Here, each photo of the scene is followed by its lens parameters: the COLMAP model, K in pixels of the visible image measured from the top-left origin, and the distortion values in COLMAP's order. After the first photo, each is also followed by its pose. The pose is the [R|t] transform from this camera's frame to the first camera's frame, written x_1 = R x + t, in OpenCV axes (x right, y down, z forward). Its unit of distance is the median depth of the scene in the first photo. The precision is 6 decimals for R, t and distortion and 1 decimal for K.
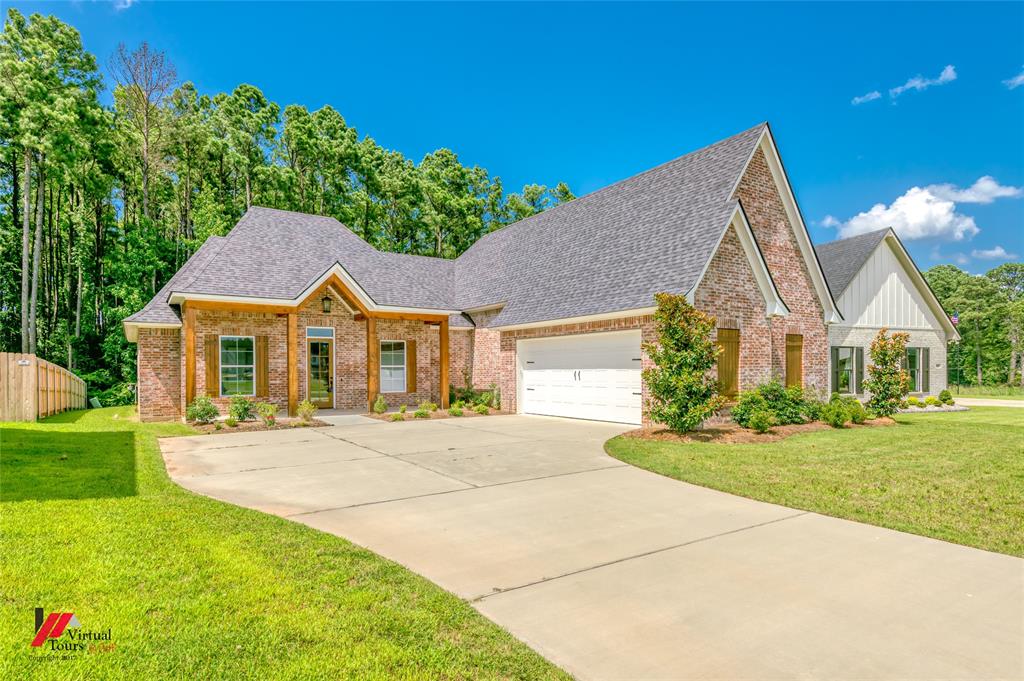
lens RADIAL K [[583.5, 0, 508.1], [0, 583.5, 372.7], [0, 0, 1]] dist [-0.003636, -0.004684]
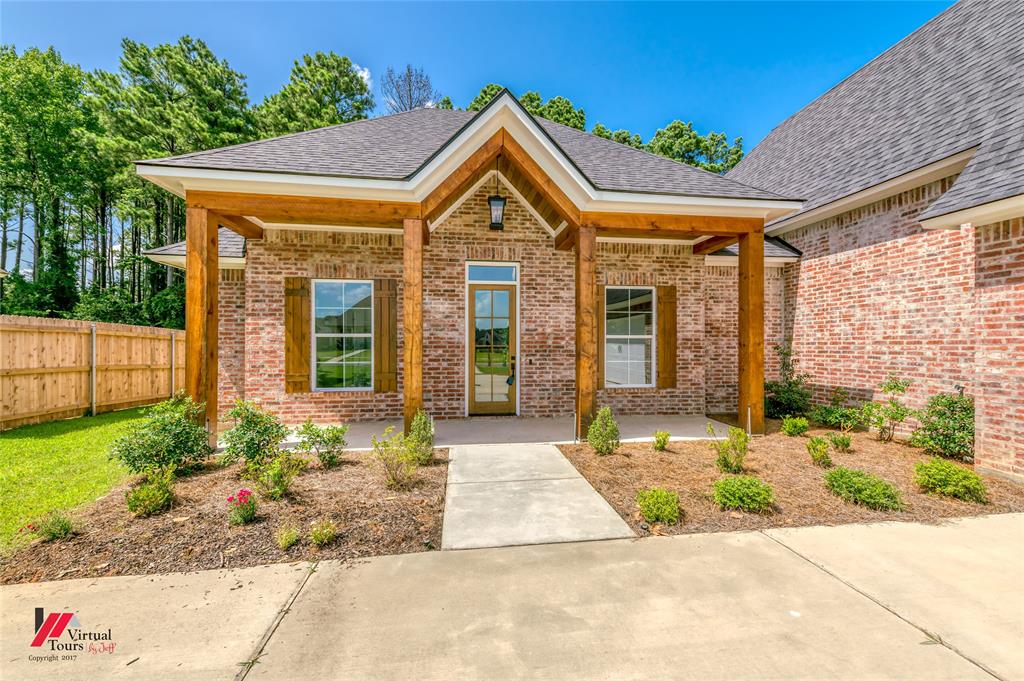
lens RADIAL K [[409.5, 0, 511.6], [0, 409.5, 348.6], [0, 0, 1]] dist [0.006874, -0.001250]
pose [[0.899275, 0.009035, -0.437290, -0.145095], [-0.007552, 0.999958, 0.005131, -0.001612], [0.437318, -0.001312, 0.899306, 0.686624]]
